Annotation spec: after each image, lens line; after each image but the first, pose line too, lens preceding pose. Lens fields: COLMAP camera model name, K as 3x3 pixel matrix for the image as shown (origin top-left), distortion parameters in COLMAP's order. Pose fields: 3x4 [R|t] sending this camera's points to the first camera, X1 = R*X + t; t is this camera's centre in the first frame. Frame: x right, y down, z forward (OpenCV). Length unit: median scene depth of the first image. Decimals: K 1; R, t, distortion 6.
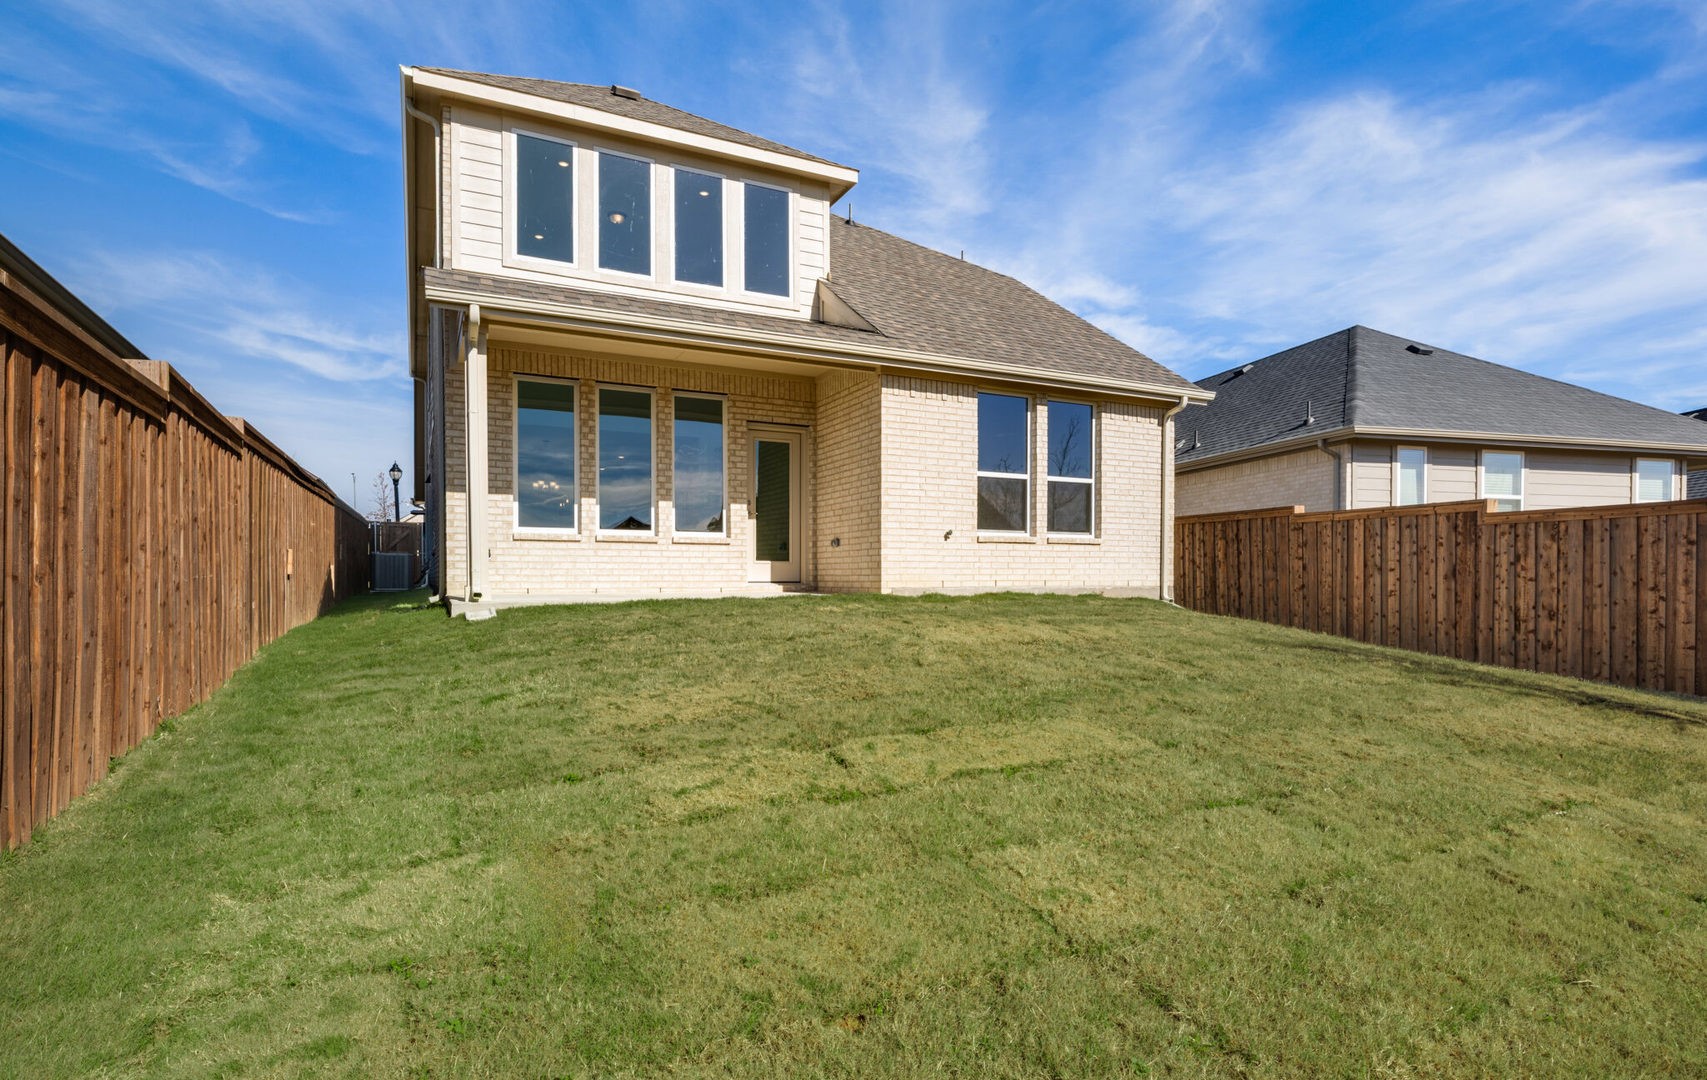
lens RADIAL K [[880.8, 0, 845.4], [0, 880.8, 573.5], [0, 0, 1]] dist [-0.000962, 0.000425]
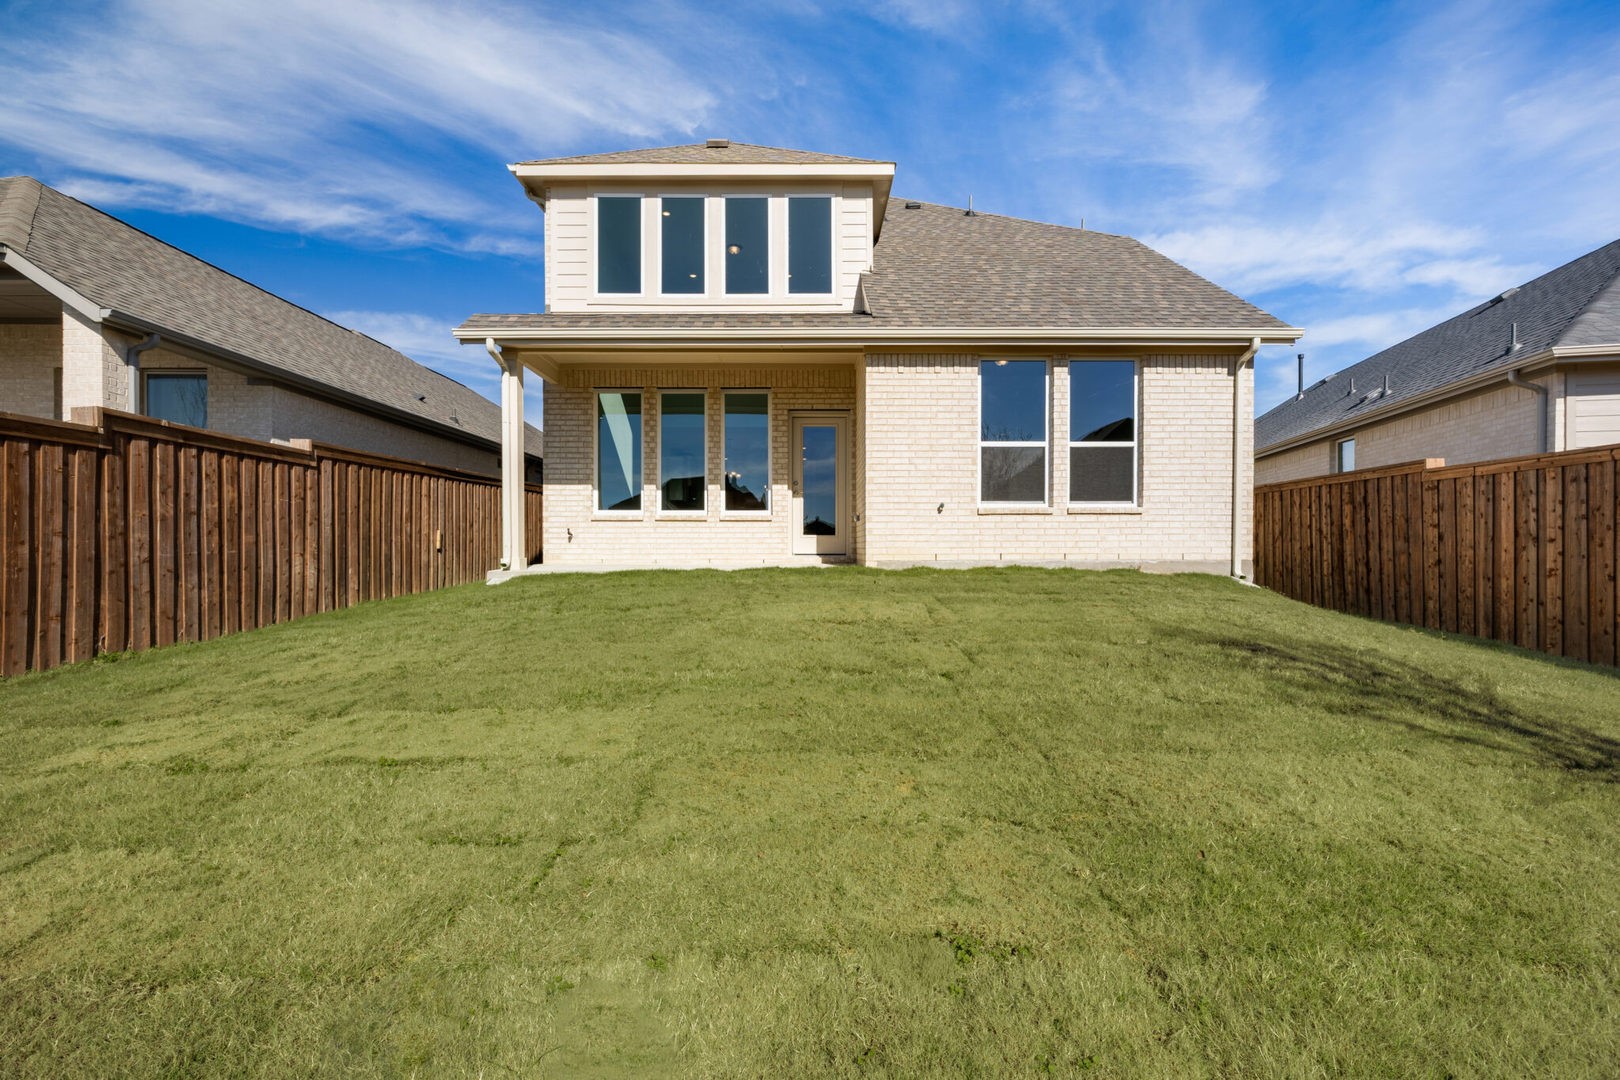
lens RADIAL K [[722.1, 0, 807.6], [0, 722.1, 543.9], [0, 0, 1]] dist [-0.002818, -0.000233]
pose [[0.897021, -0.003469, -0.441974, 0.325112], [0.004128, 0.999991, 0.000529, -0.004016], [0.441968, -0.002299, 0.897028, 0.194431]]
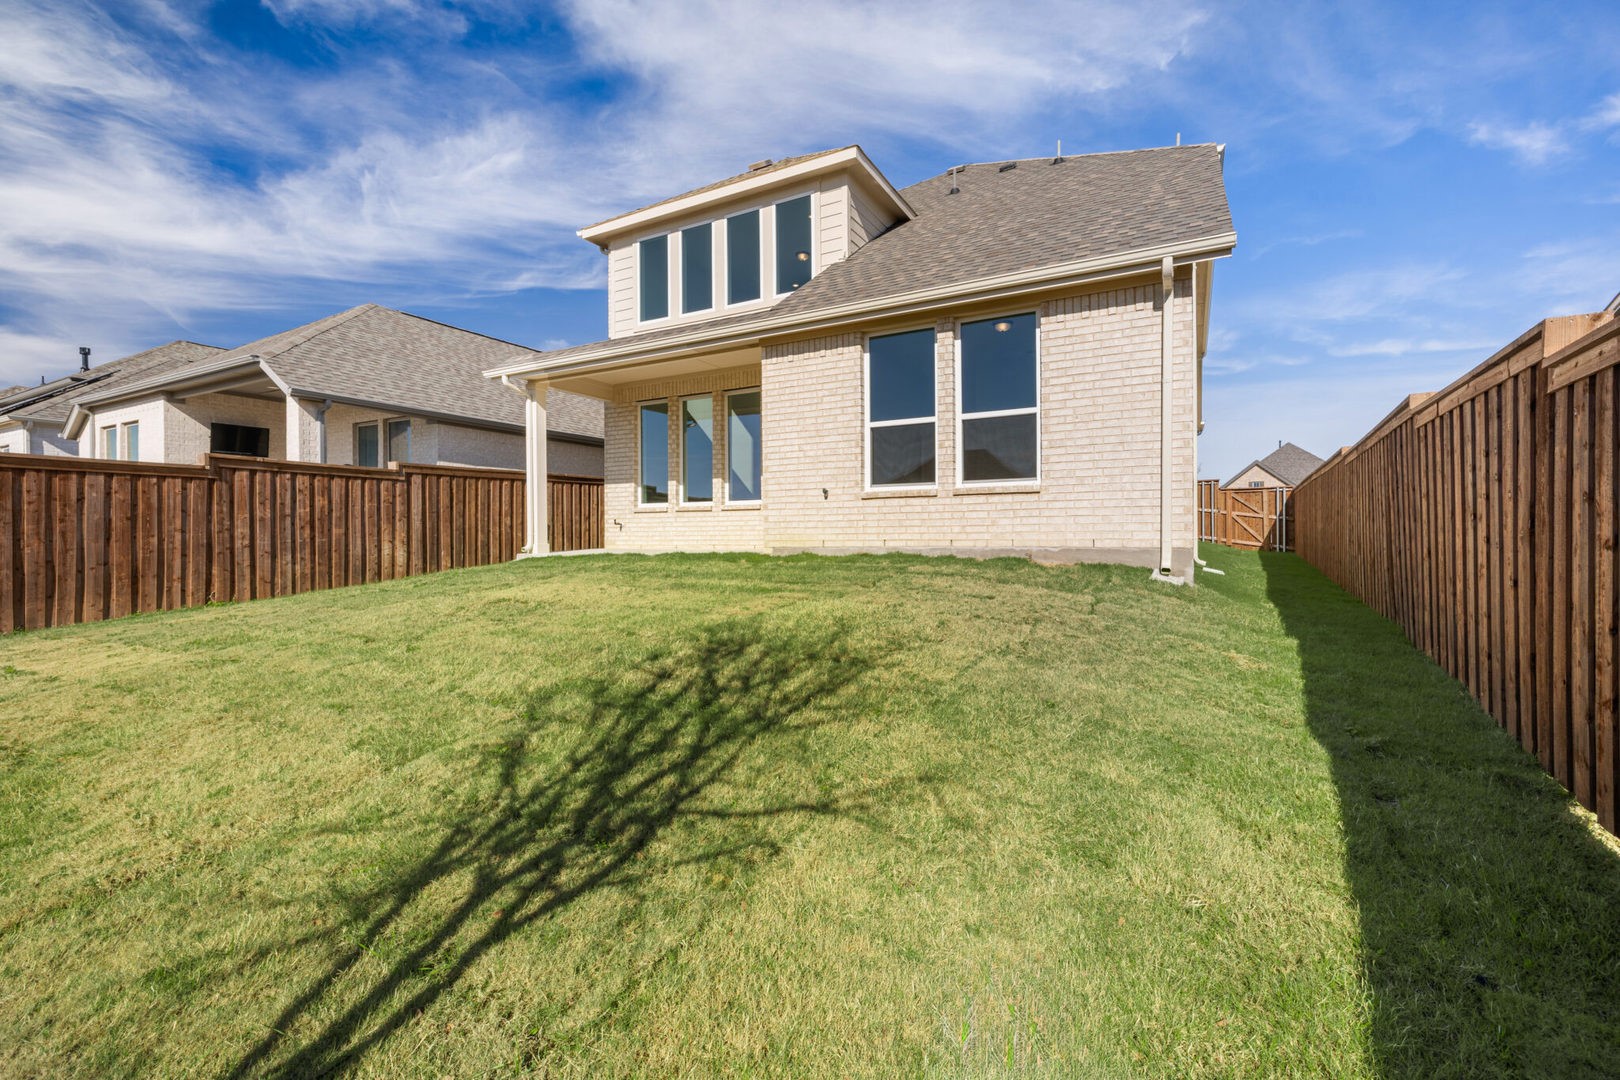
lens RADIAL K [[684.7, 0, 808.2], [0, 684.7, 527.8], [0, 0, 1]] dist [0.009645, -0.000034]
pose [[0.573497, -0.011906, -0.819121, 0.693065], [0.013377, 0.999897, -0.005167, -0.001847], [0.819098, -0.007994, 0.573598, 0.522709]]
